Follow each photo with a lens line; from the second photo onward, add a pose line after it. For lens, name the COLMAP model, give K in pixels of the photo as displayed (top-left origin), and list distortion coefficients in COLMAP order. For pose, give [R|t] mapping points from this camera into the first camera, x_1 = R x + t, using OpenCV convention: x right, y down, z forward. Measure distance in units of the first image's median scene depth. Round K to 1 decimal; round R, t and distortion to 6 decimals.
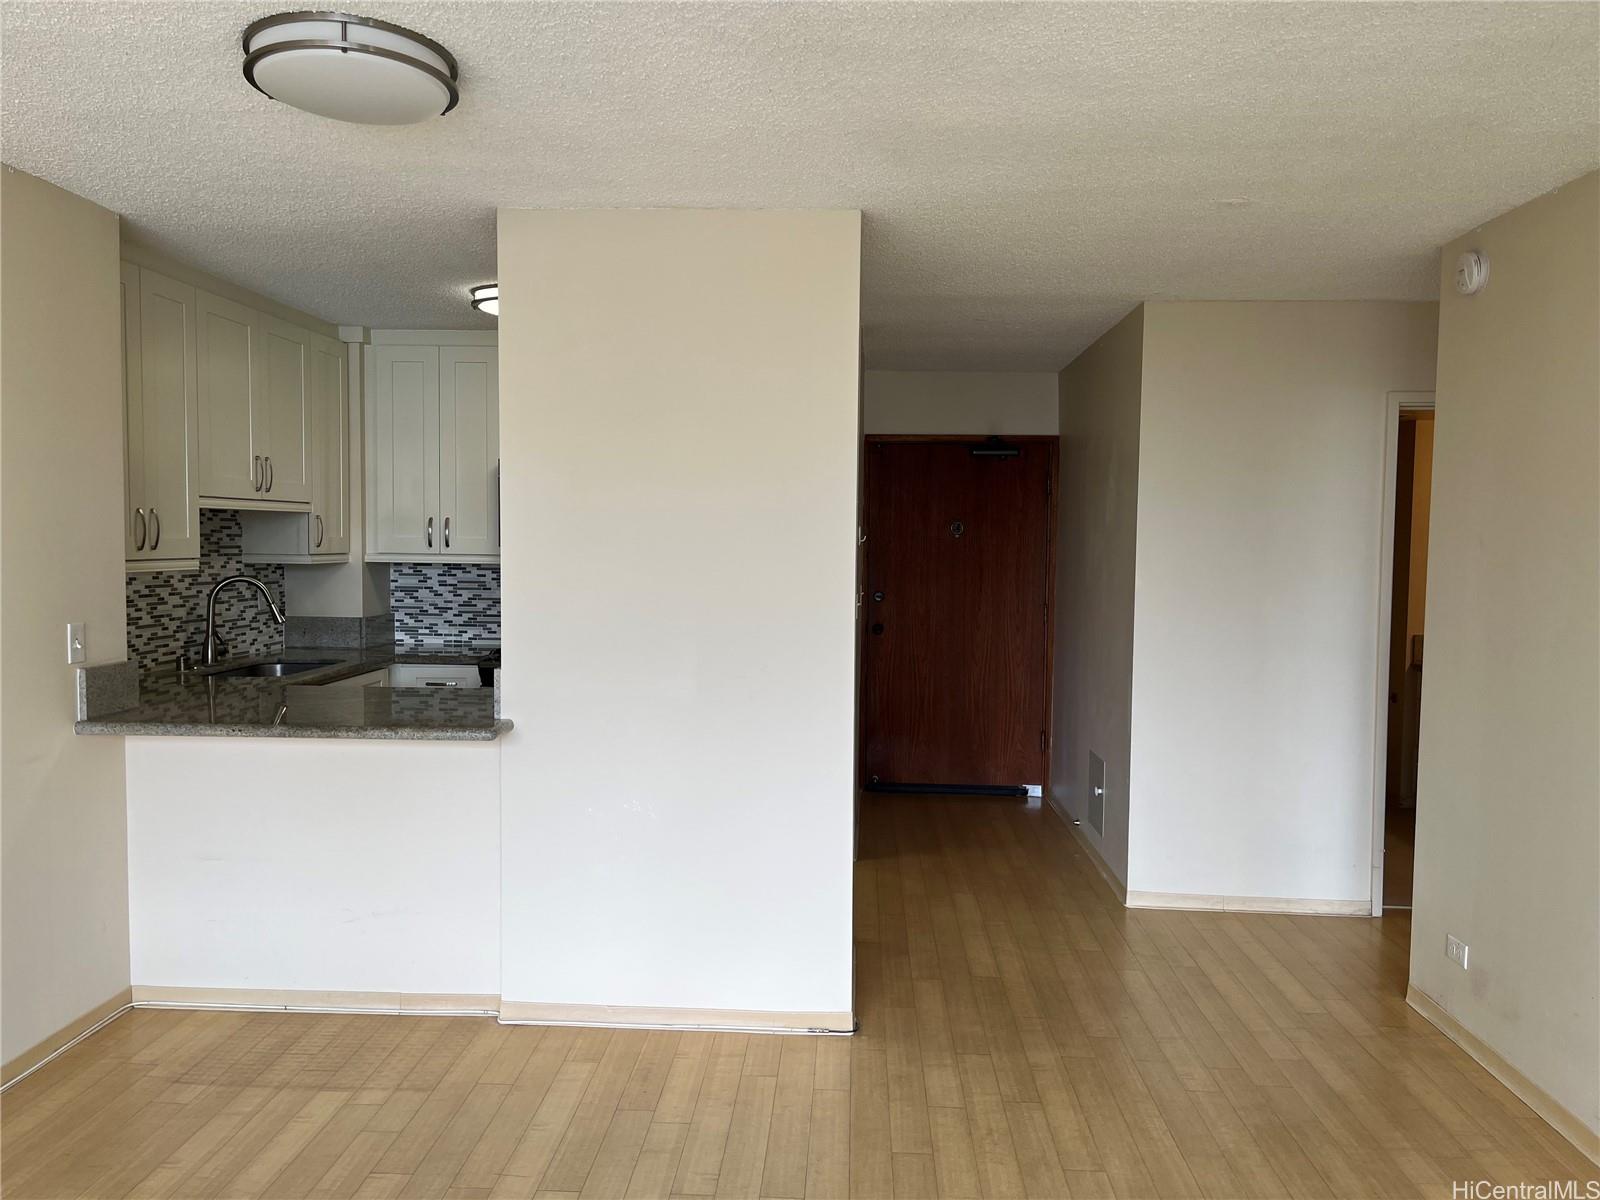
lens RADIAL K [[1202.2, 0, 799.6], [0, 1202.2, 599.5], [0, 0, 1]] dist [-0.000099, -0.000442]
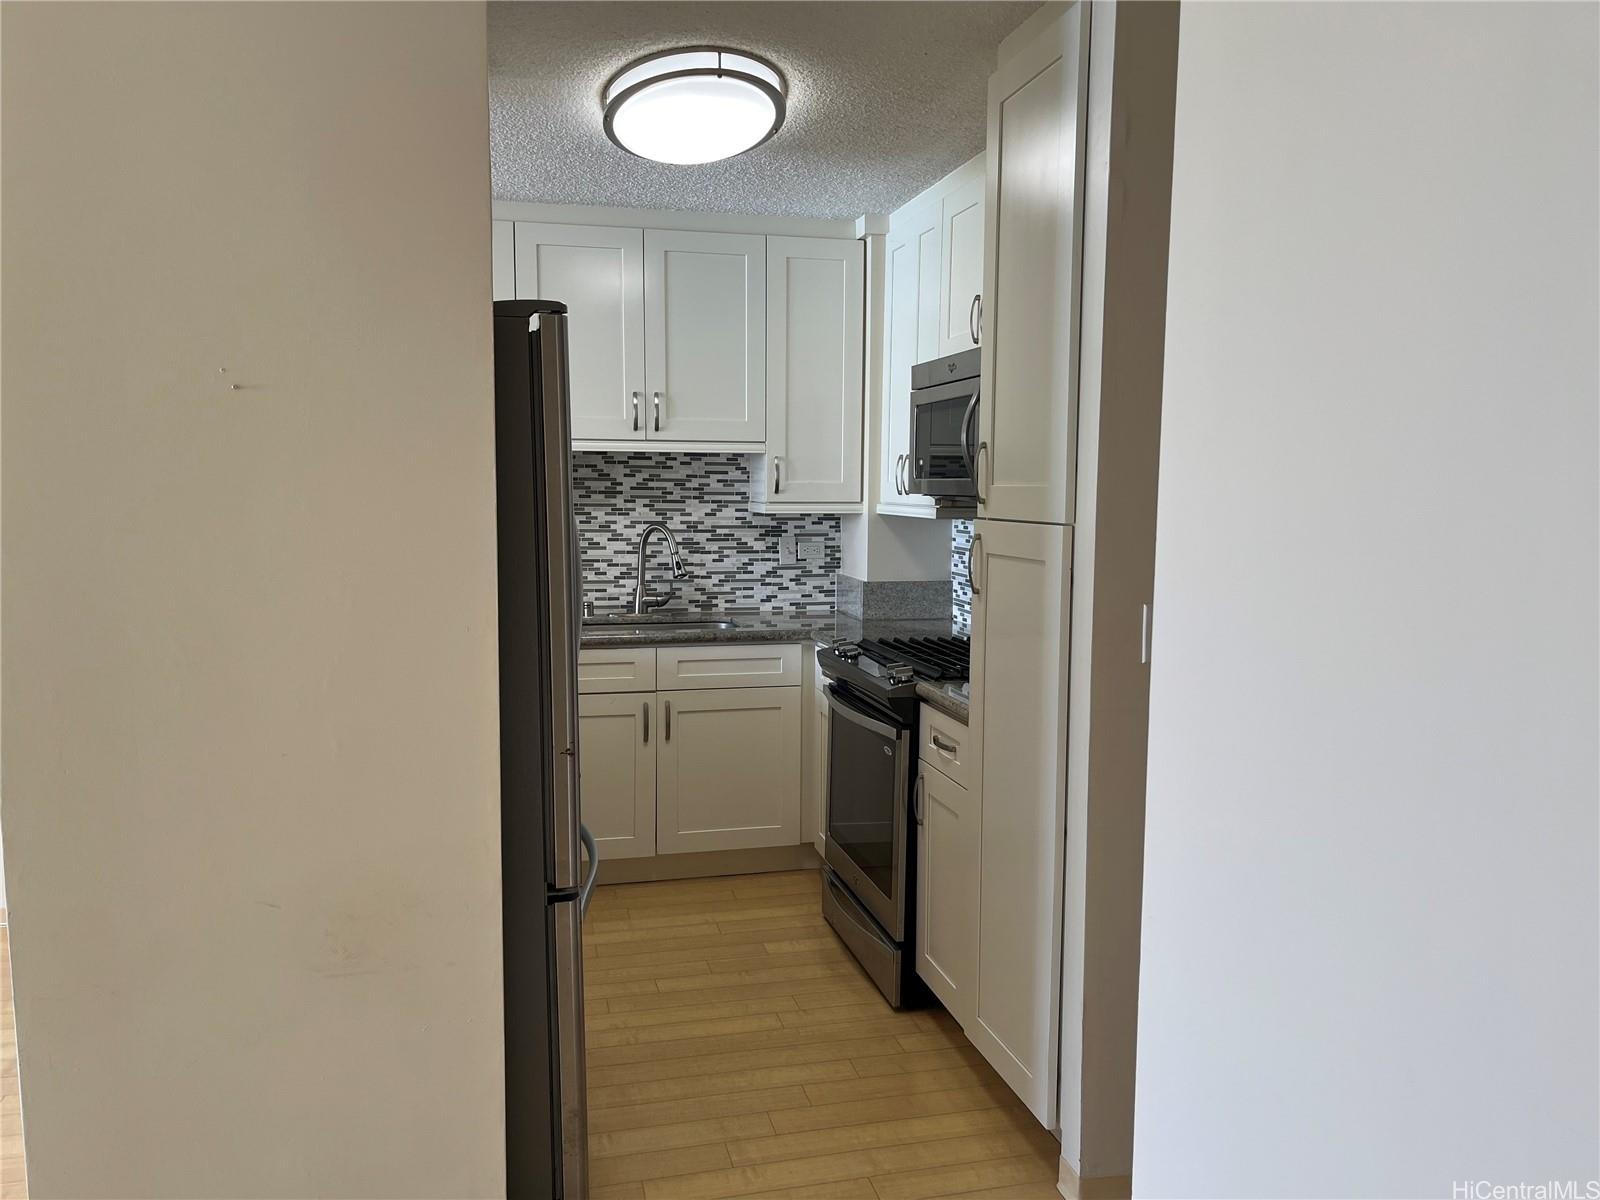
lens RADIAL K [[1202.2, 0, 801.6], [0, 1202.2, 604.9], [0, 0, 1]] dist [-0.000099, -0.000442]
pose [[0.296243, 0.082592, -0.951535, 0.440303], [-0.051745, 0.996179, 0.070358, -0.026622], [0.953710, 0.028394, 0.299385, 0.788710]]
